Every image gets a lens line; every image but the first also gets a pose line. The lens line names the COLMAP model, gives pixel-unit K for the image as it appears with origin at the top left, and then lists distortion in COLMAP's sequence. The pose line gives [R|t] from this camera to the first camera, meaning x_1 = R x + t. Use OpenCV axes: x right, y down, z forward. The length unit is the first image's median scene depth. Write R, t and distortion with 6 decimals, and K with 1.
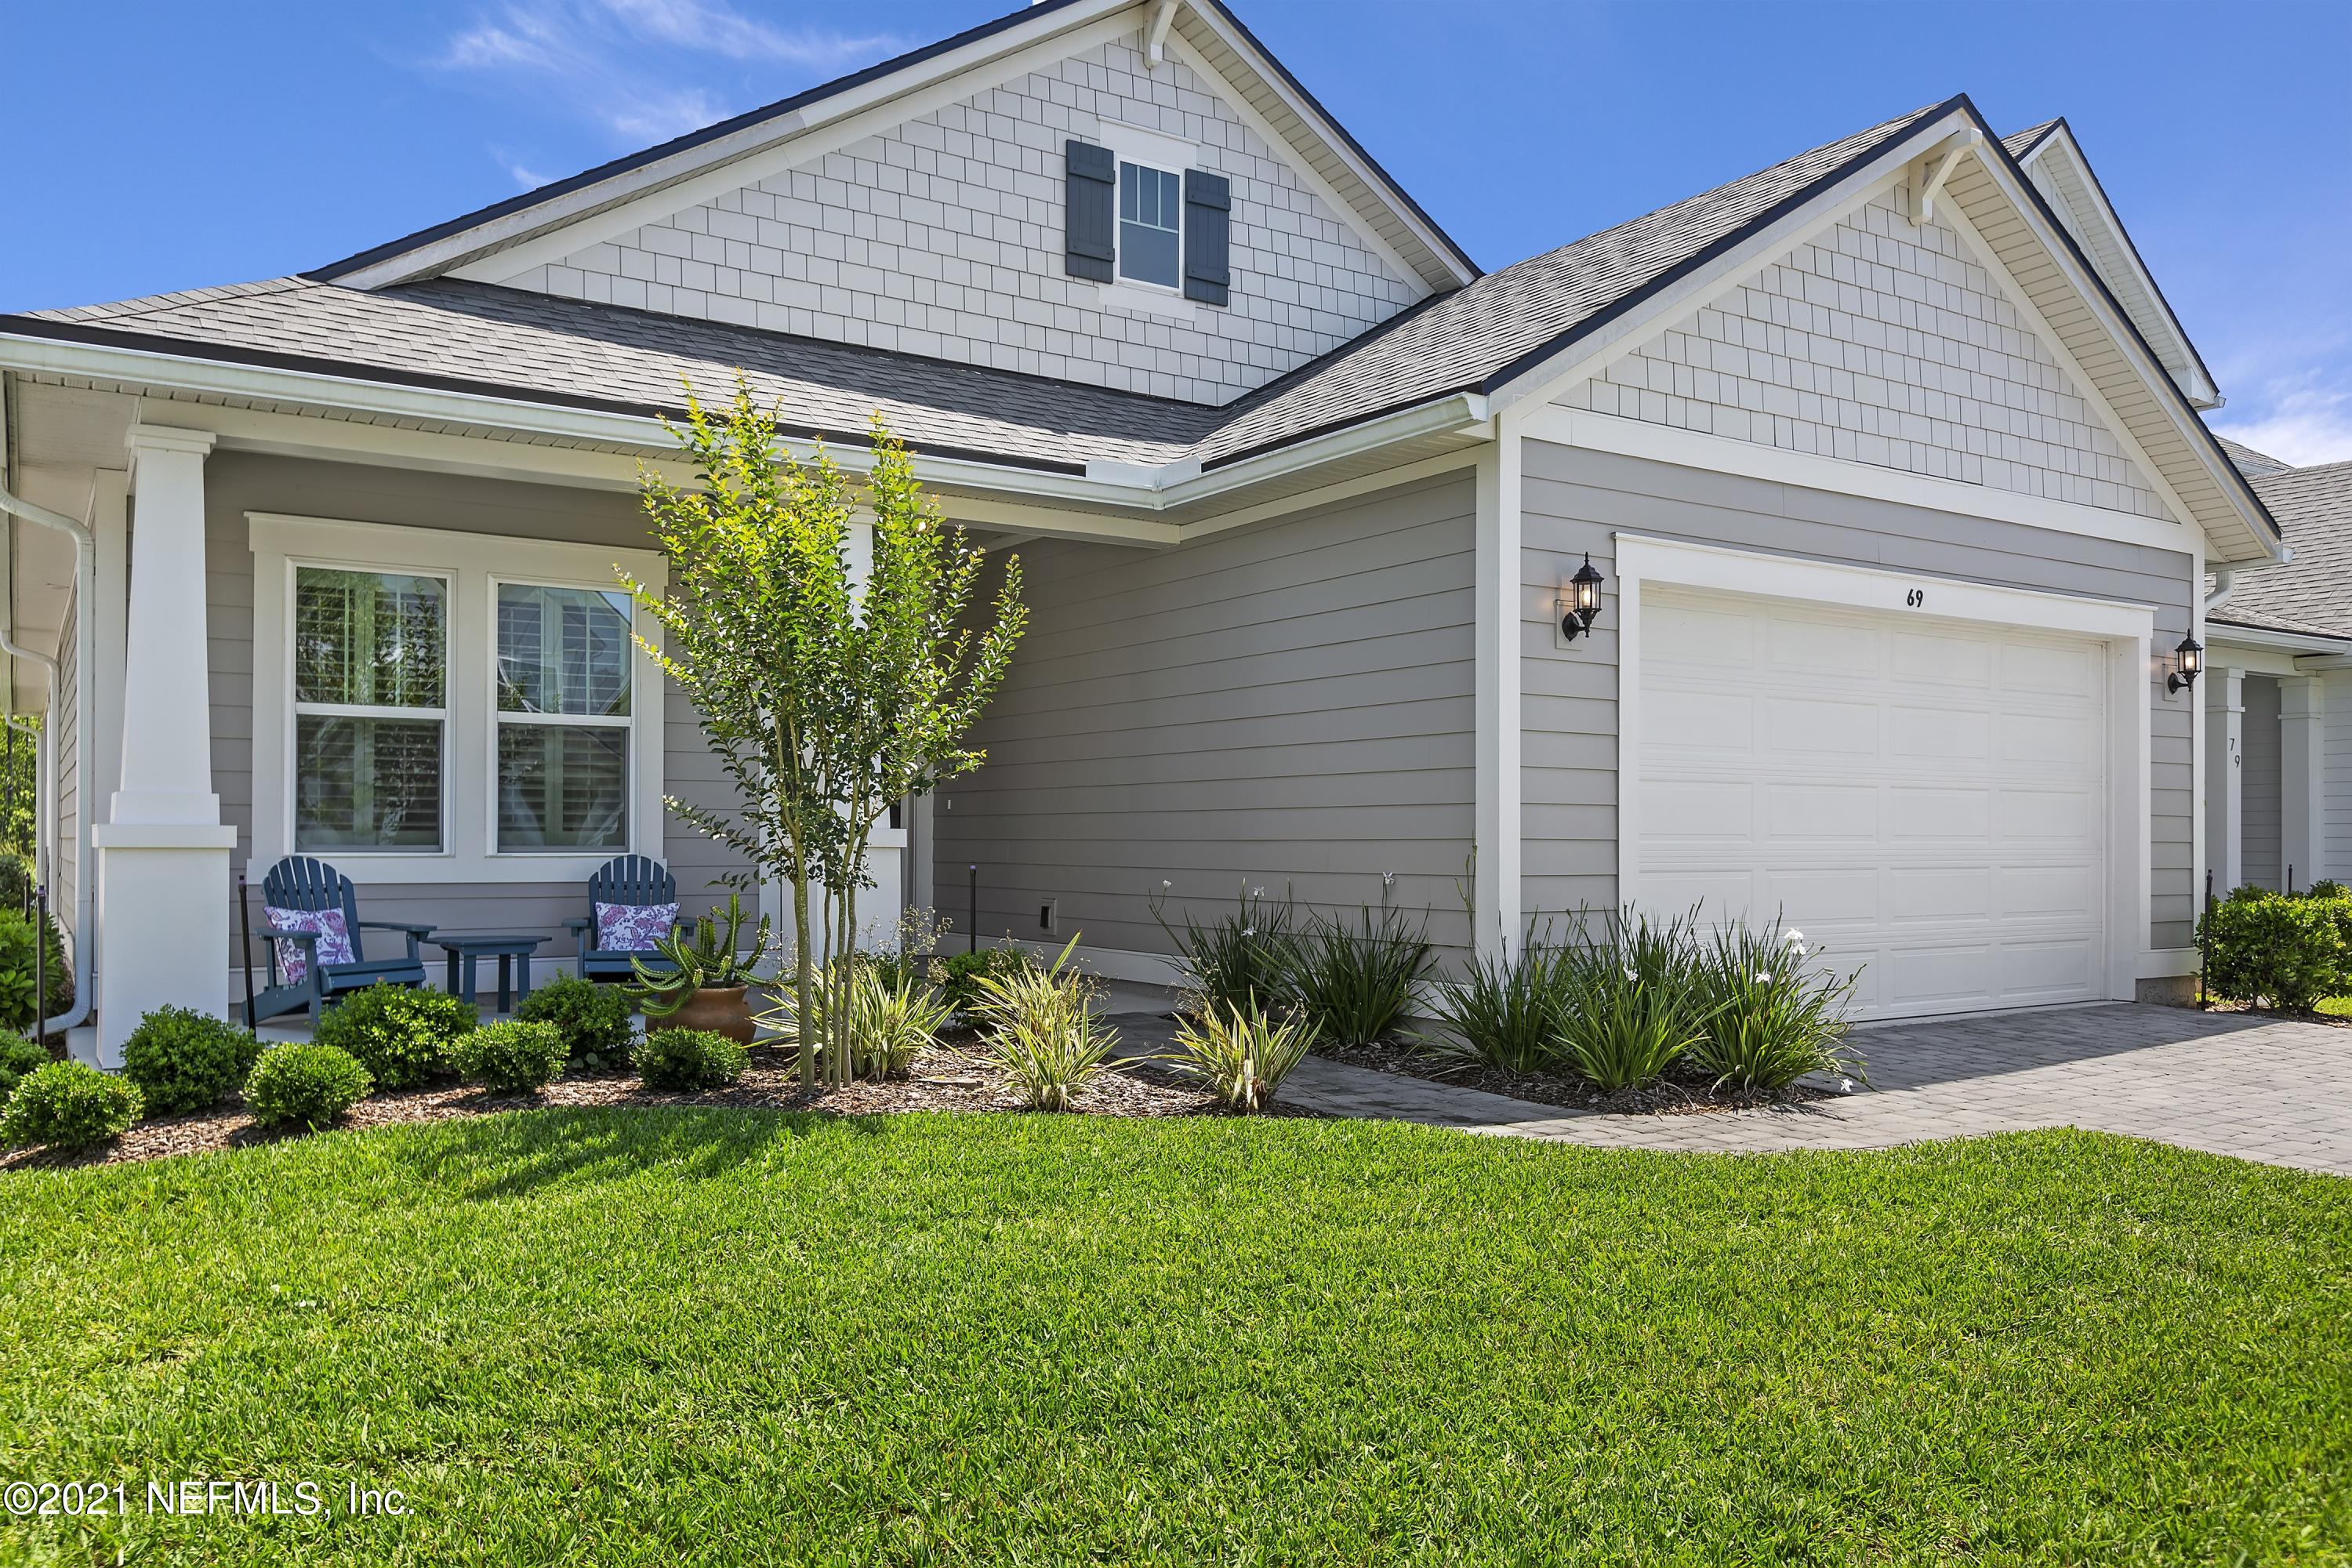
lens RADIAL K [[1754.2, 0, 1175.2], [0, 1754.2, 831.3], [0, 0, 1]] dist [0.001000, 0.000483]
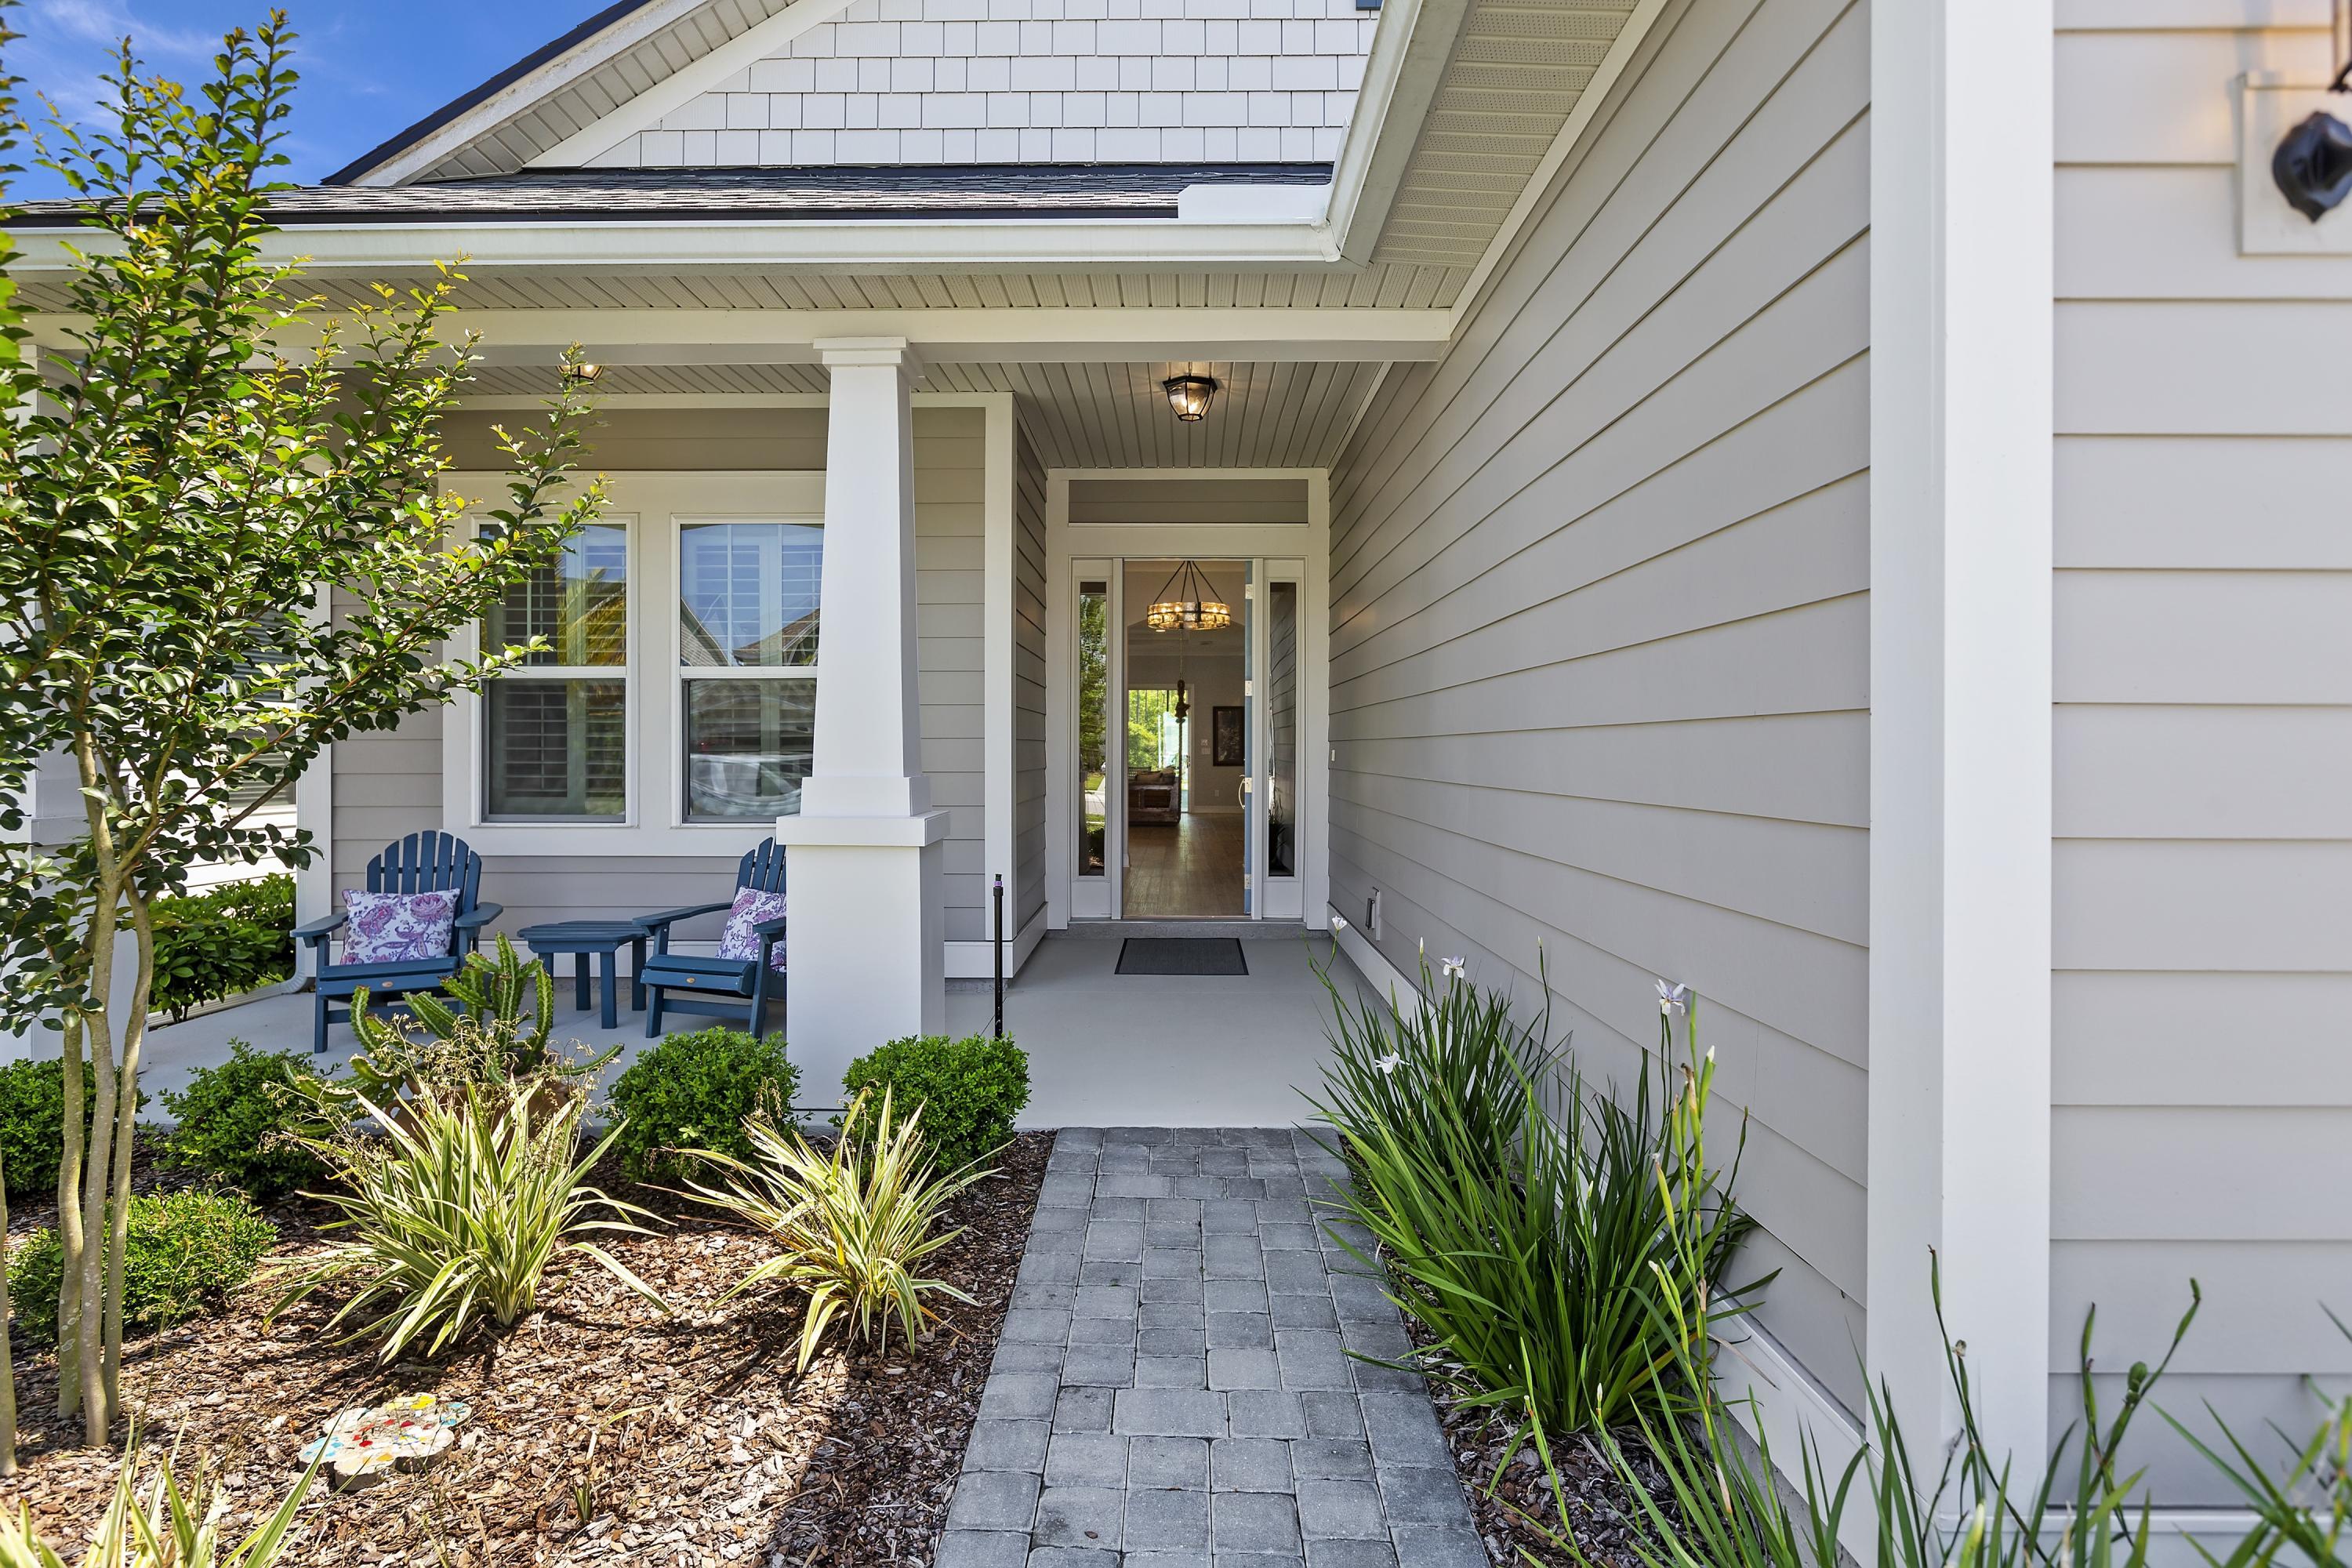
lens RADIAL K [[1150.3, 0, 1169.0], [0, 1150.3, 744.8], [0, 0, 1]] dist [0.015119, 0.000058]
pose [[0.824592, -0.004213, -0.565713, 0.158292], [0.005874, 0.999982, 0.001115, -0.027389], [0.565698, -0.004242, 0.824602, 0.663249]]
